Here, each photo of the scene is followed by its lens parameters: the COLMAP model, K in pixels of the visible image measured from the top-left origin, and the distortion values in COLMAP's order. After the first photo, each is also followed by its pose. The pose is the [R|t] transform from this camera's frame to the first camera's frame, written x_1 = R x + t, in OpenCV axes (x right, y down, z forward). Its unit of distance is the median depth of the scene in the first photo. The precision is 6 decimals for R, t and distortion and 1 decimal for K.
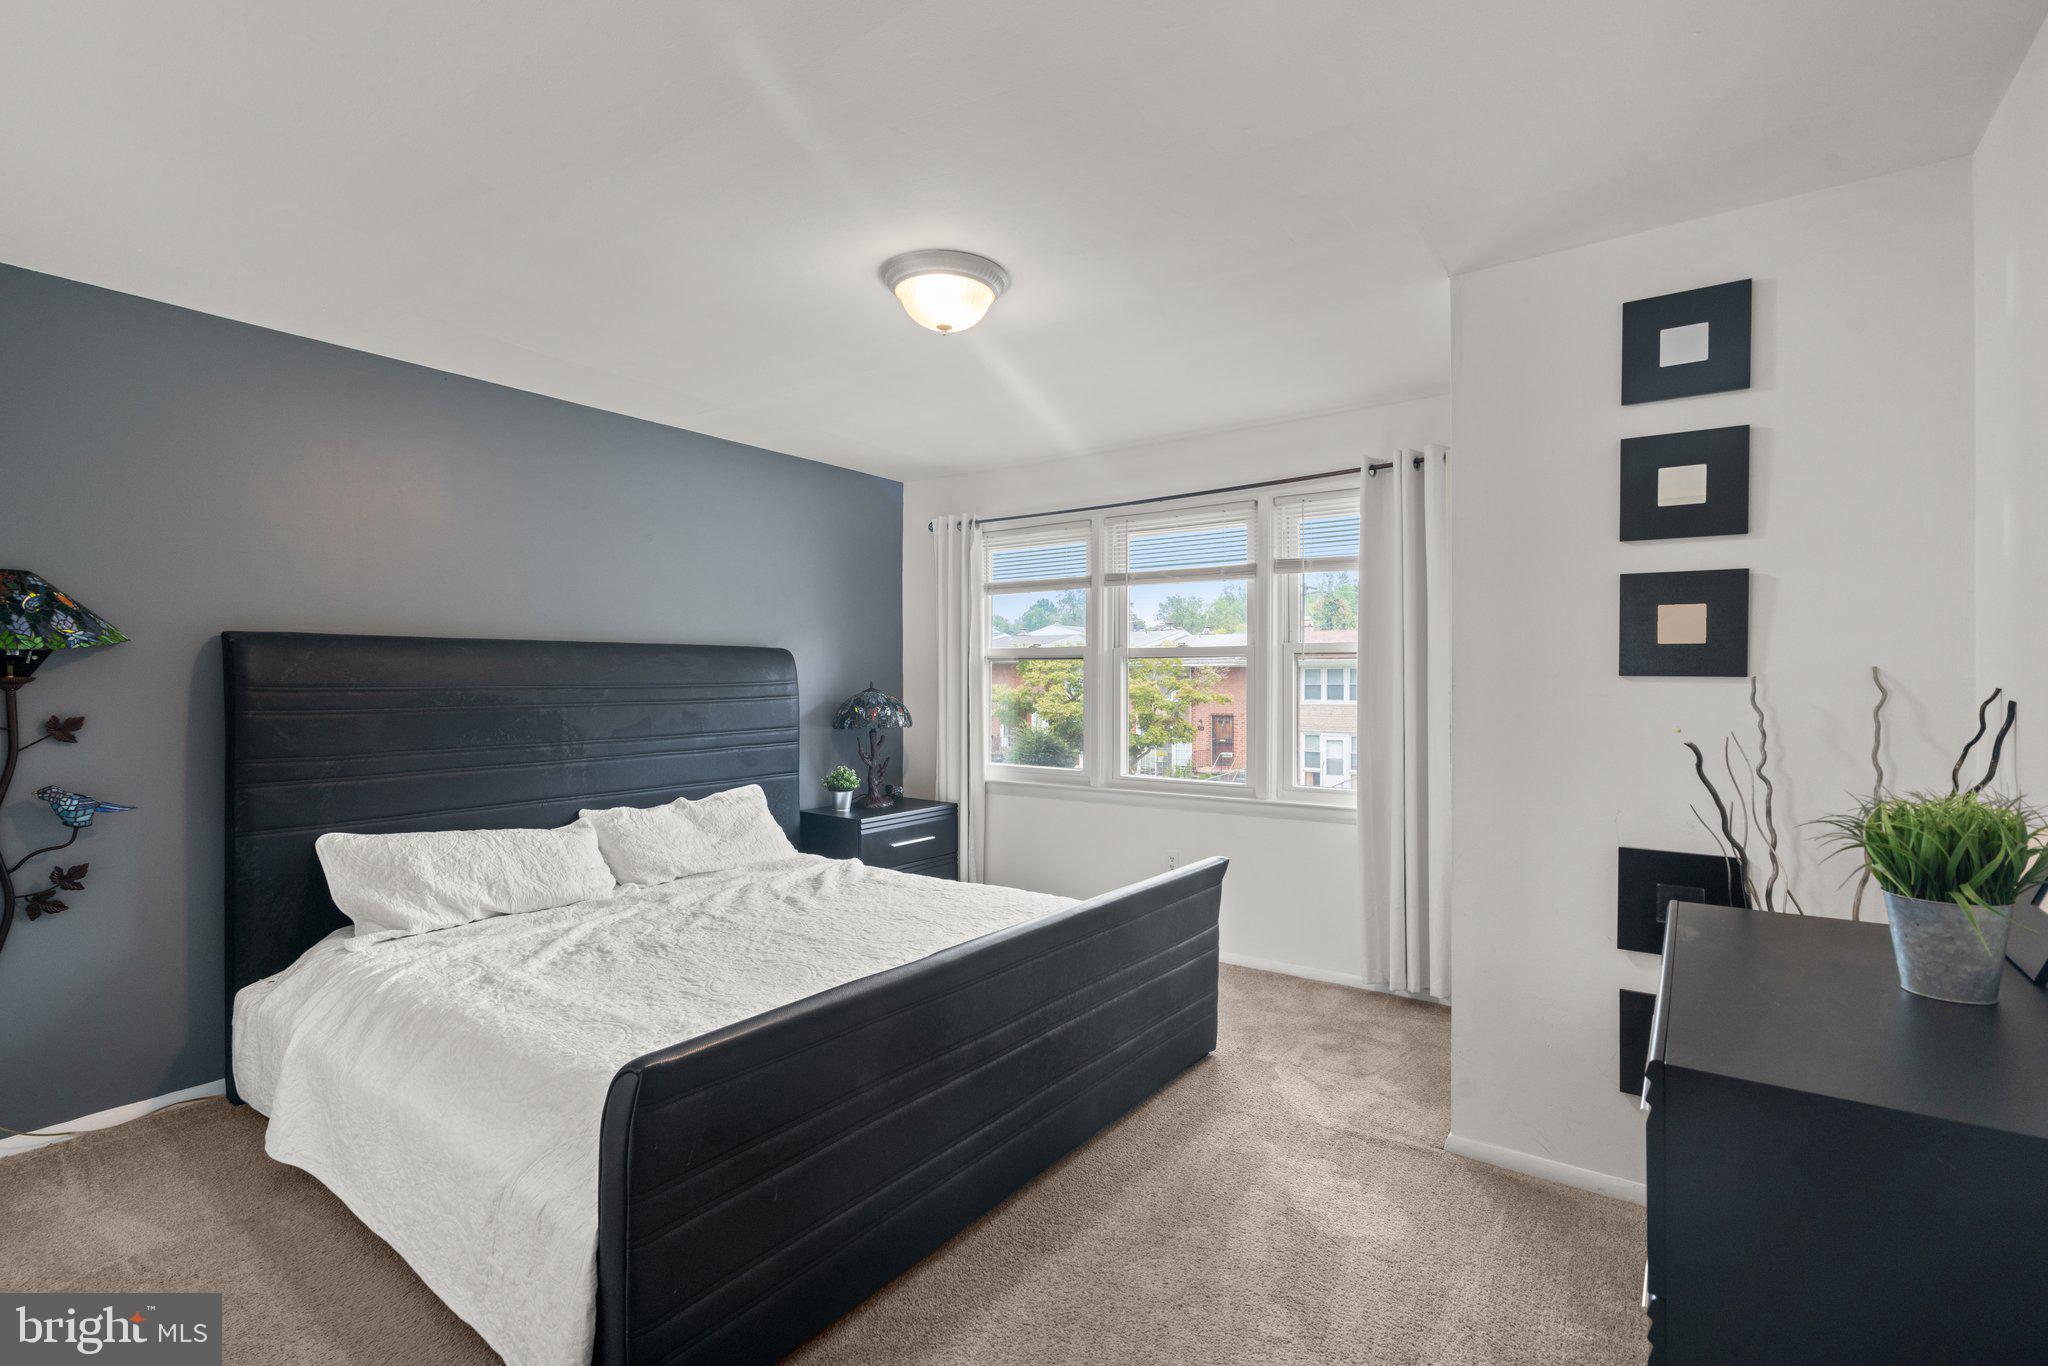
lens RADIAL K [[928.0, 0, 1024.0], [0, 928.0, 683.0], [0, 0, 1]] dist [0.002652, 0.000584]
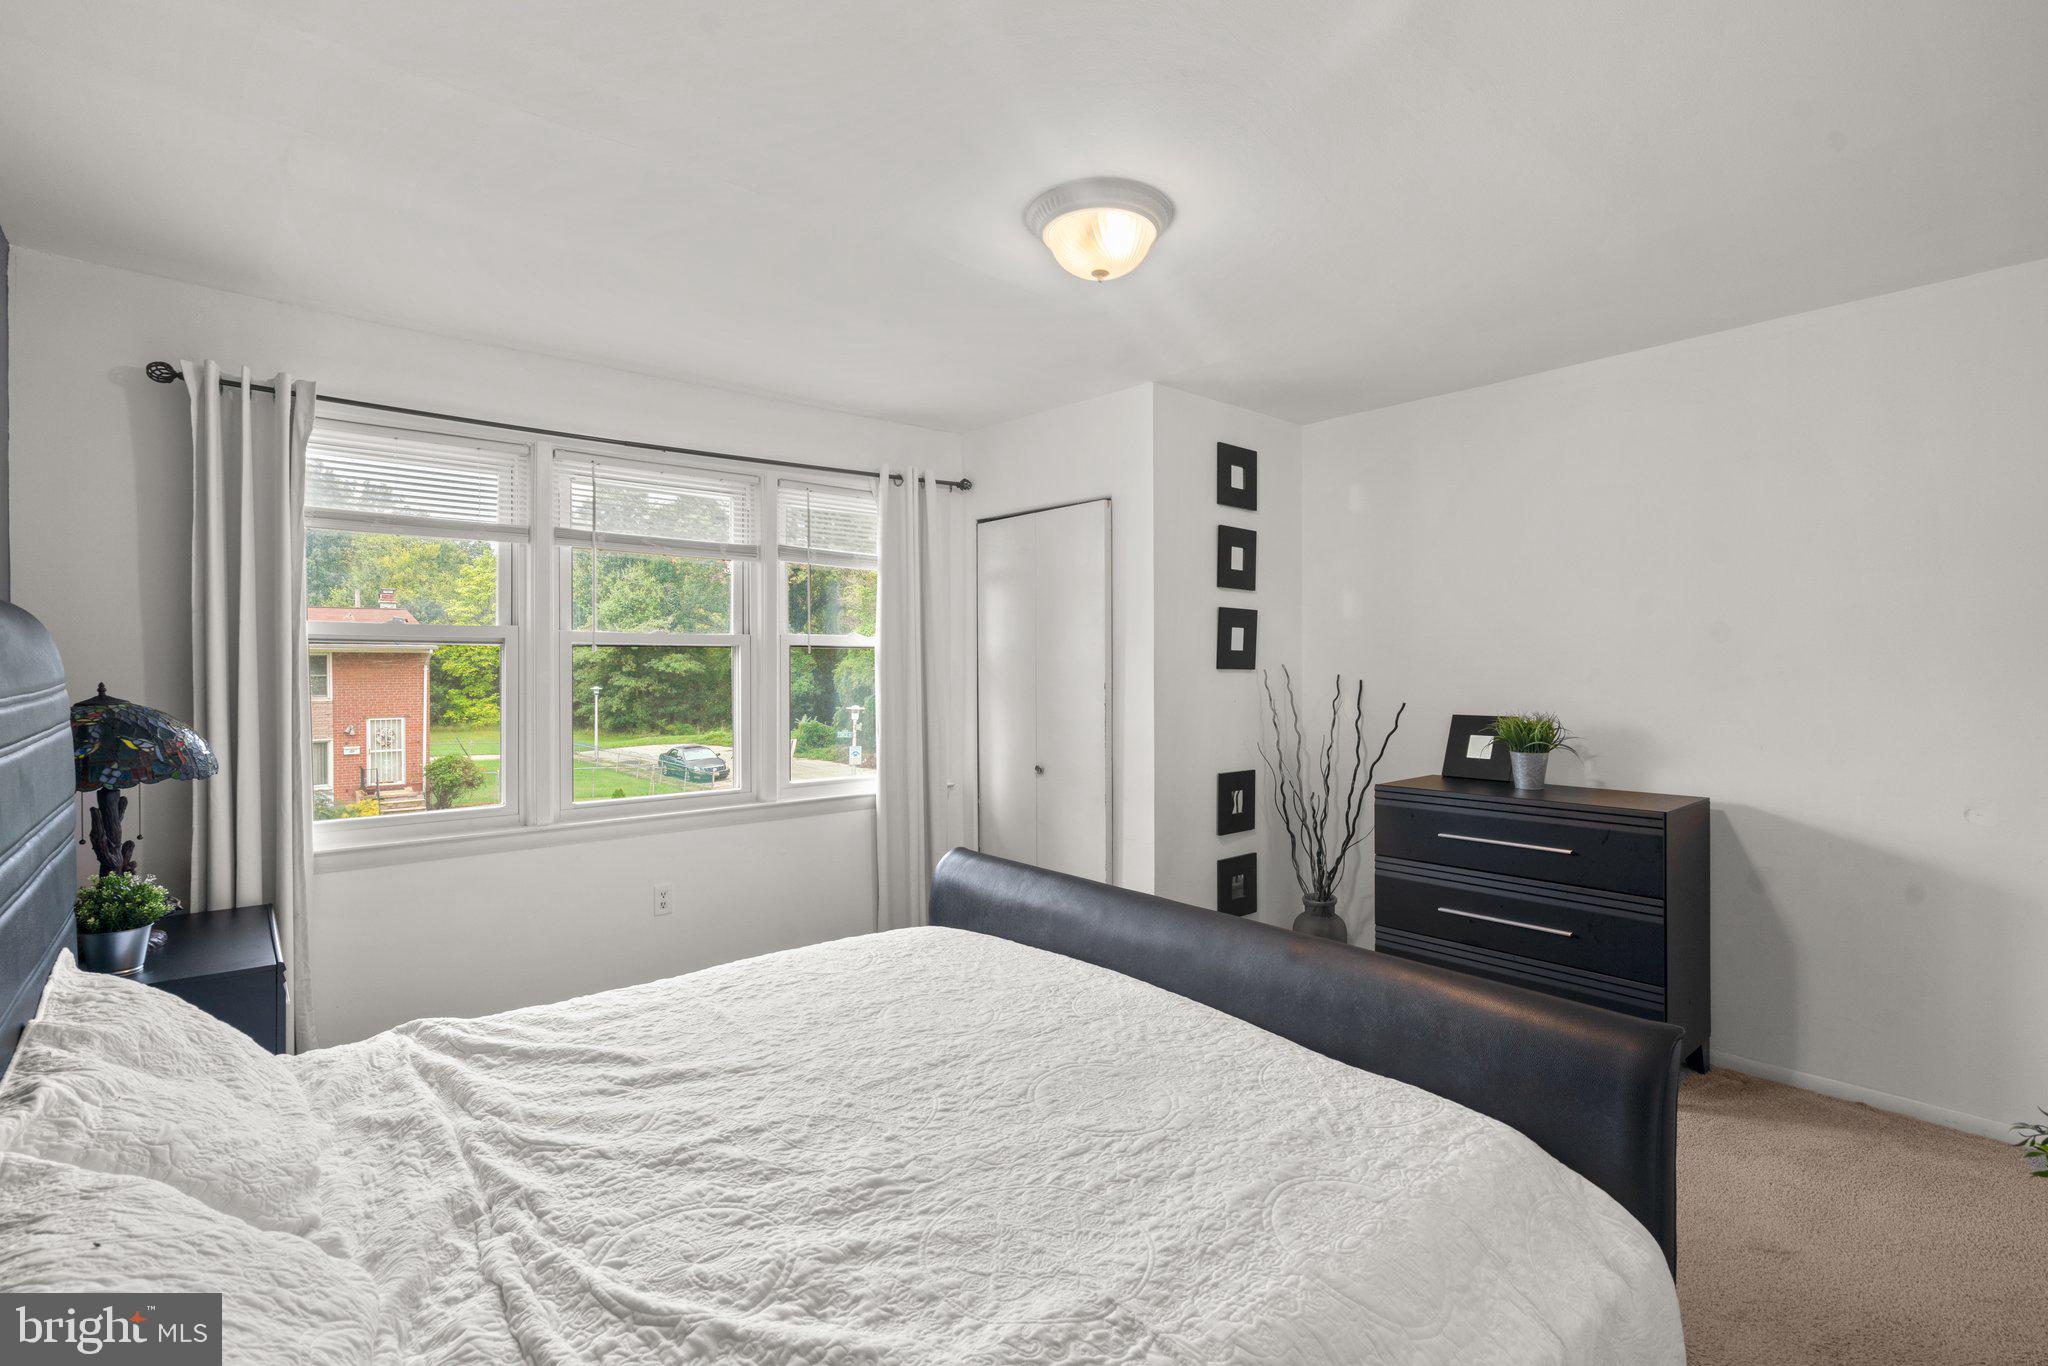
lens RADIAL K [[928.0, 0, 1024.0], [0, 928.0, 683.0], [0, 0, 1]] dist [0.002652, 0.000584]
pose [[0.247826, -0.020921, 0.968579, -0.947114], [0.004907, 0.999781, 0.020340, -0.015948], [-0.968792, -0.000288, 0.247874, 0.846109]]
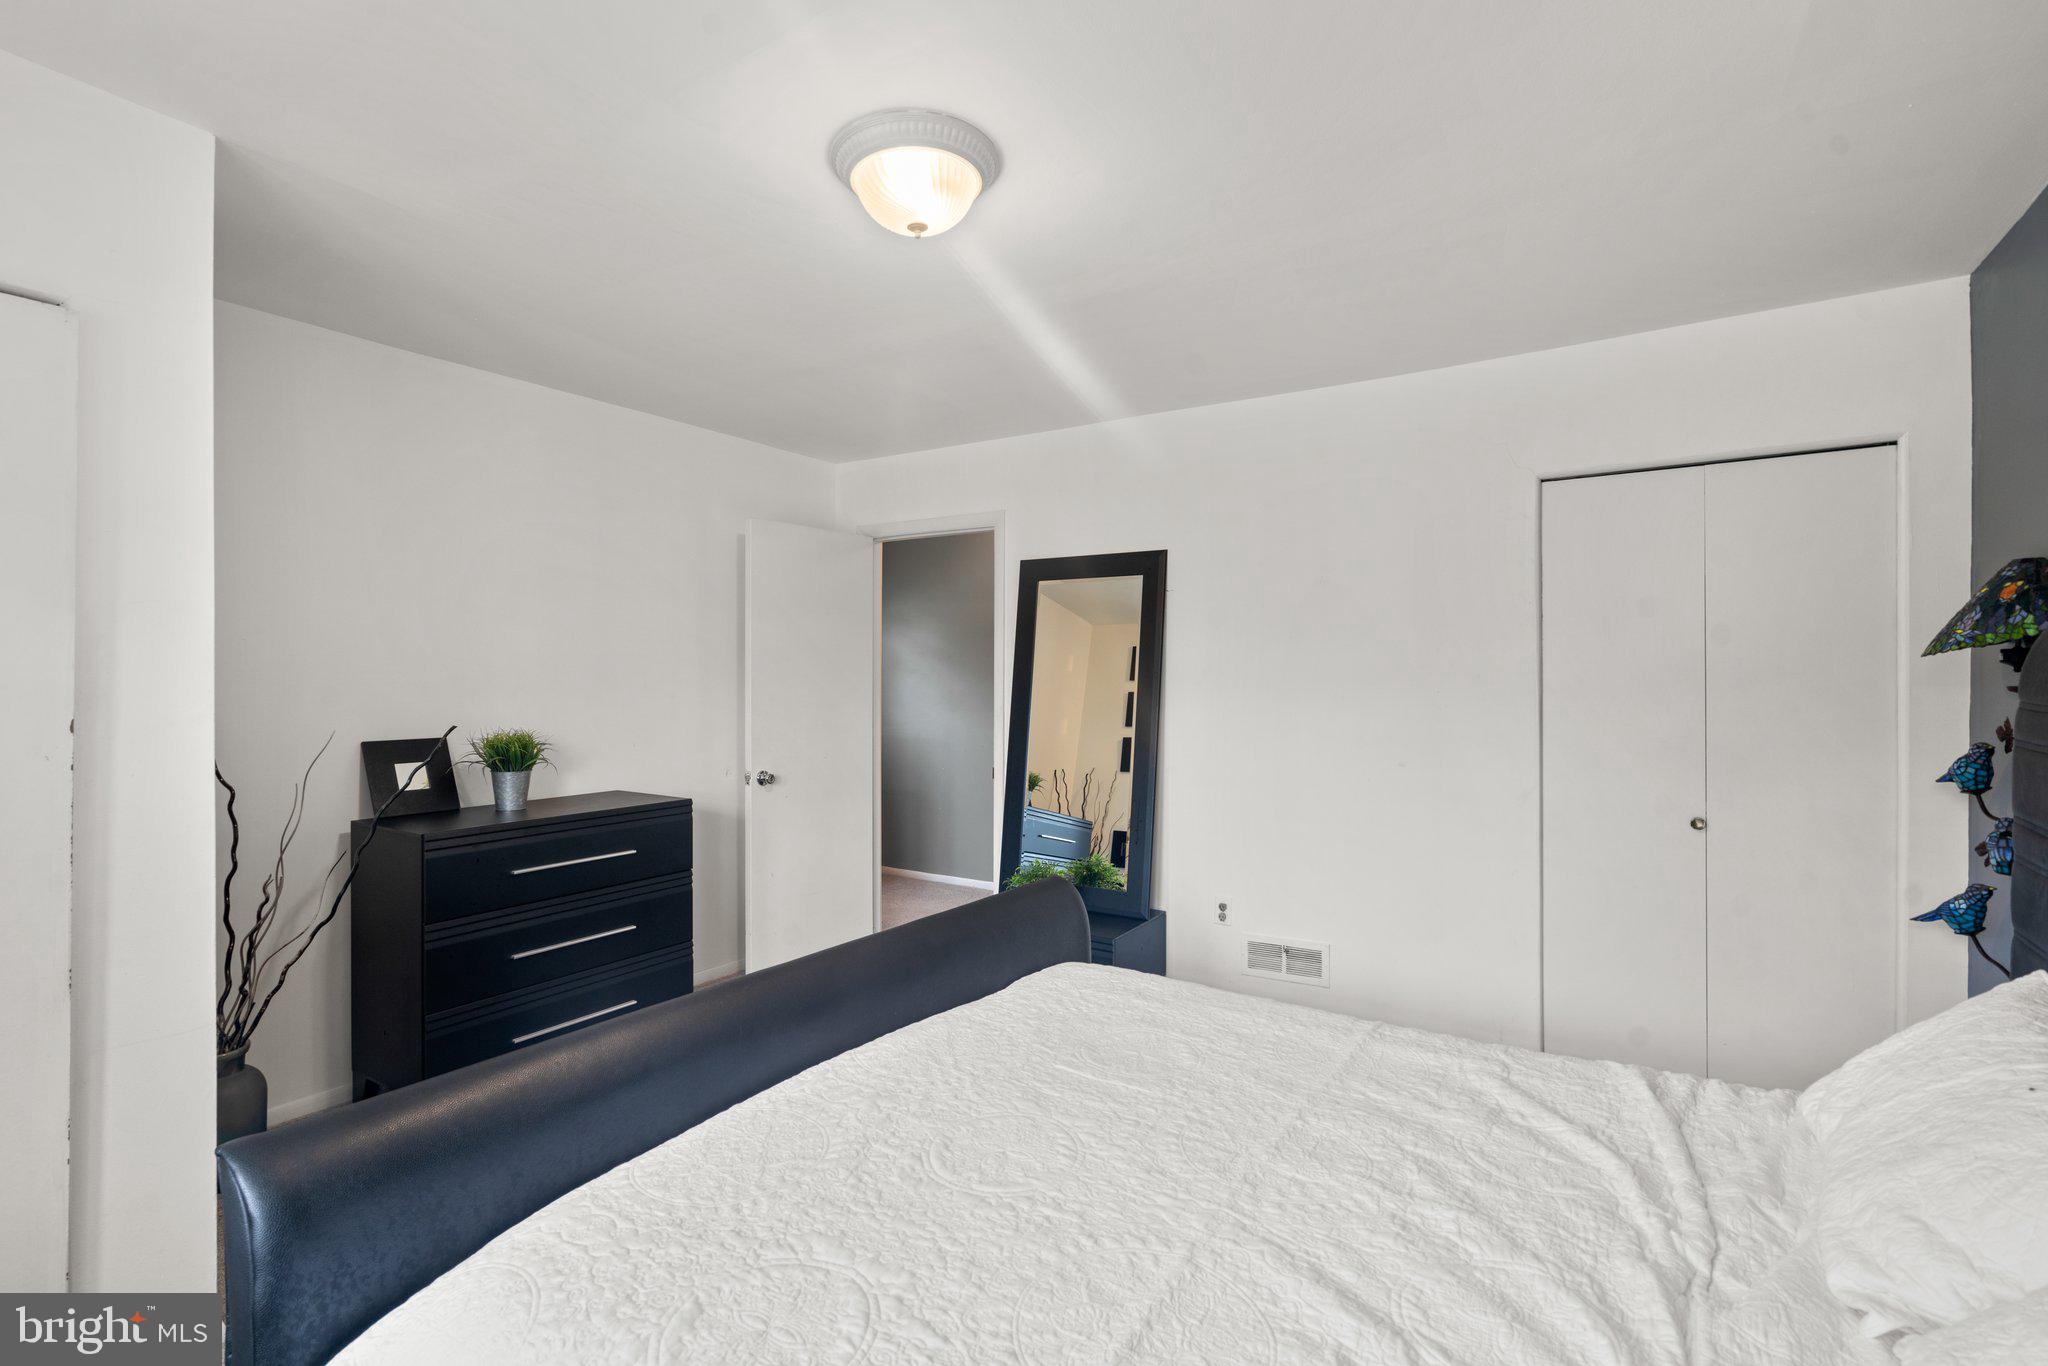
lens RADIAL K [[905.0, 0, 1024.0], [0, 905.0, 683.0], [0, 0, 1]] dist [0.000978, 0.000143]
pose [[-0.999728, -0.002323, -0.023209, -0.154321], [-0.002250, 0.999992, -0.003175, -0.004824], [0.023216, -0.003122, -0.999726, 1.723393]]
